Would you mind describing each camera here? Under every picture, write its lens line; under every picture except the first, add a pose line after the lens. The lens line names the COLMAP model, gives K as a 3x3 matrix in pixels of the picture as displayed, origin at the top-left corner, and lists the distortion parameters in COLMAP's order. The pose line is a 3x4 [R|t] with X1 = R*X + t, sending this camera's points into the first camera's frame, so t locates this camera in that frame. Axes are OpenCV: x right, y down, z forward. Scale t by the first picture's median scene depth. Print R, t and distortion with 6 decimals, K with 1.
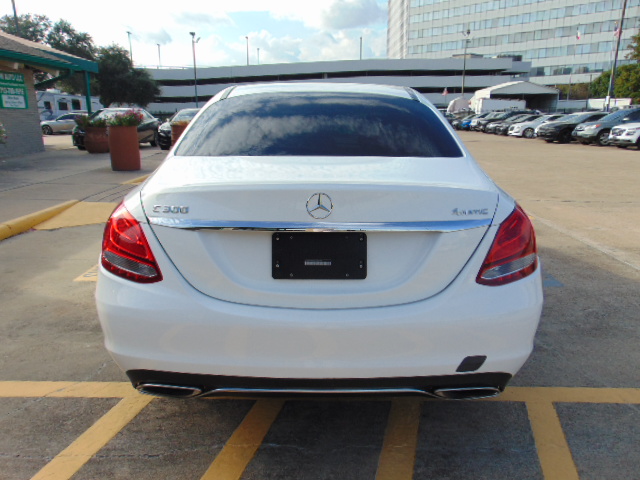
lens RADIAL K [[467.2, 0, 320.6], [0, 467.2, 244.3], [0, 0, 1]] dist [0.003286, 0.012065]
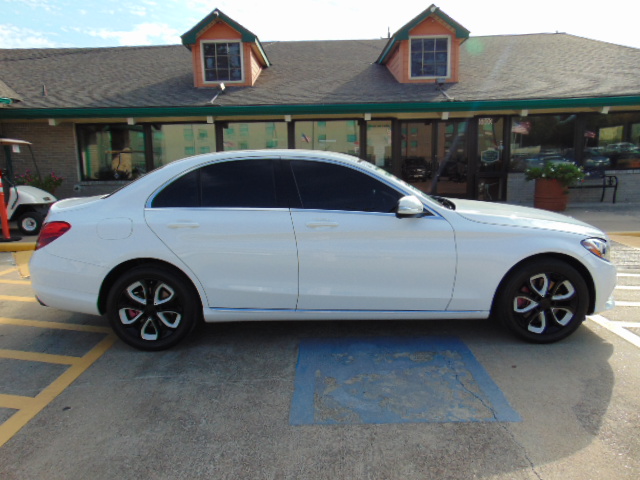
lens RADIAL K [[472.4, 0, 318.0], [0, 472.4, 240.2], [0, 0, 1]] dist [-0.006527, 0.028359]
pose [[0.022409, 0.160809, -0.986731, 0.647509], [-0.248028, 0.957017, 0.150333, -0.156271], [0.968494, 0.241369, 0.061331, 0.523921]]
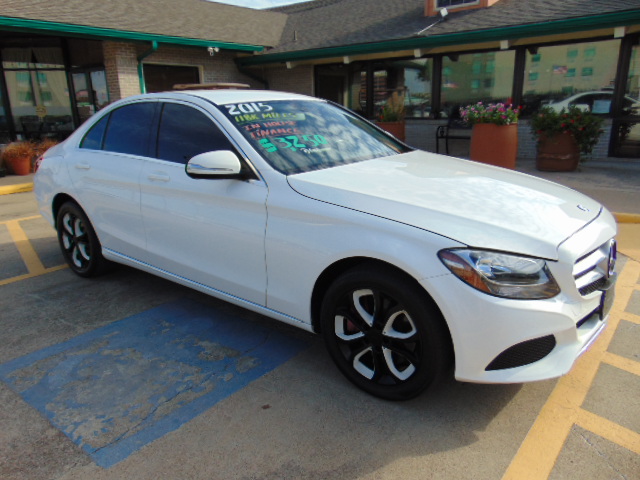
lens RADIAL K [[472.4, 0, 318.0], [0, 472.4, 240.2], [0, 0, 1]] dist [-0.006527, 0.028359]
pose [[-0.605938, 0.228943, -0.761856, 0.403995], [-0.189144, 0.888766, 0.417515, -0.264195], [0.772699, 0.397089, -0.495234, 0.928062]]
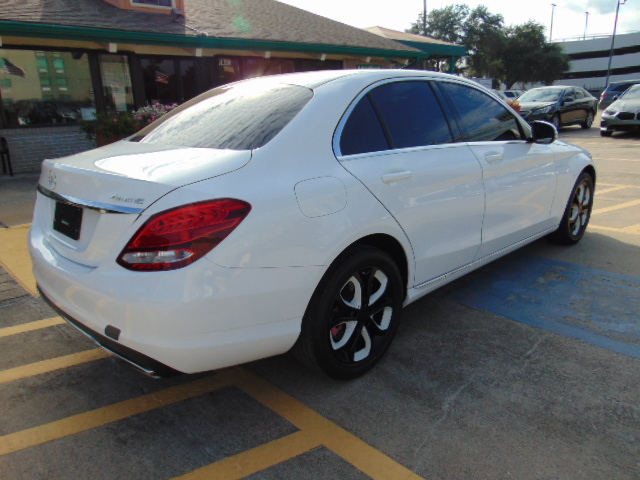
lens RADIAL K [[472.4, 0, 318.0], [0, 472.4, 240.2], [0, 0, 1]] dist [-0.006527, 0.028359]
pose [[0.704802, 0.175423, -0.687372, 0.337479], [-0.154835, 0.983622, 0.092268, -0.035034], [0.692300, 0.041399, 0.720421, 0.121157]]
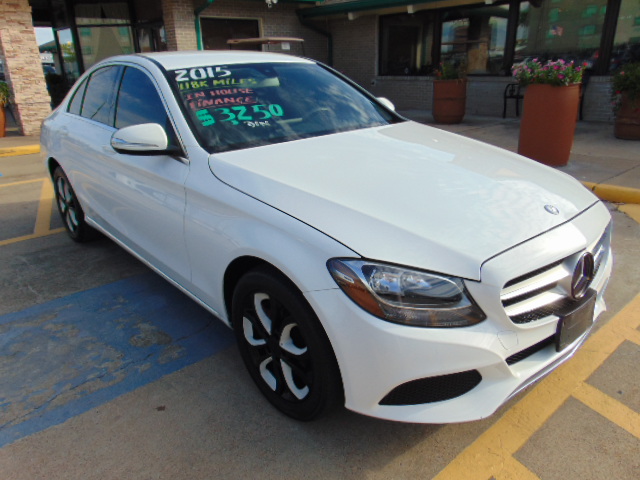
lens RADIAL K [[469.1, 0, 318.3], [0, 469.1, 241.8], [0, 0, 1]] dist [0.015763, -0.000300]
pose [[-0.735999, 0.259441, -0.625297, 0.286307], [-0.154298, 0.835055, 0.528086, -0.284733], [0.659164, 0.485153, -0.574569, 0.975130]]
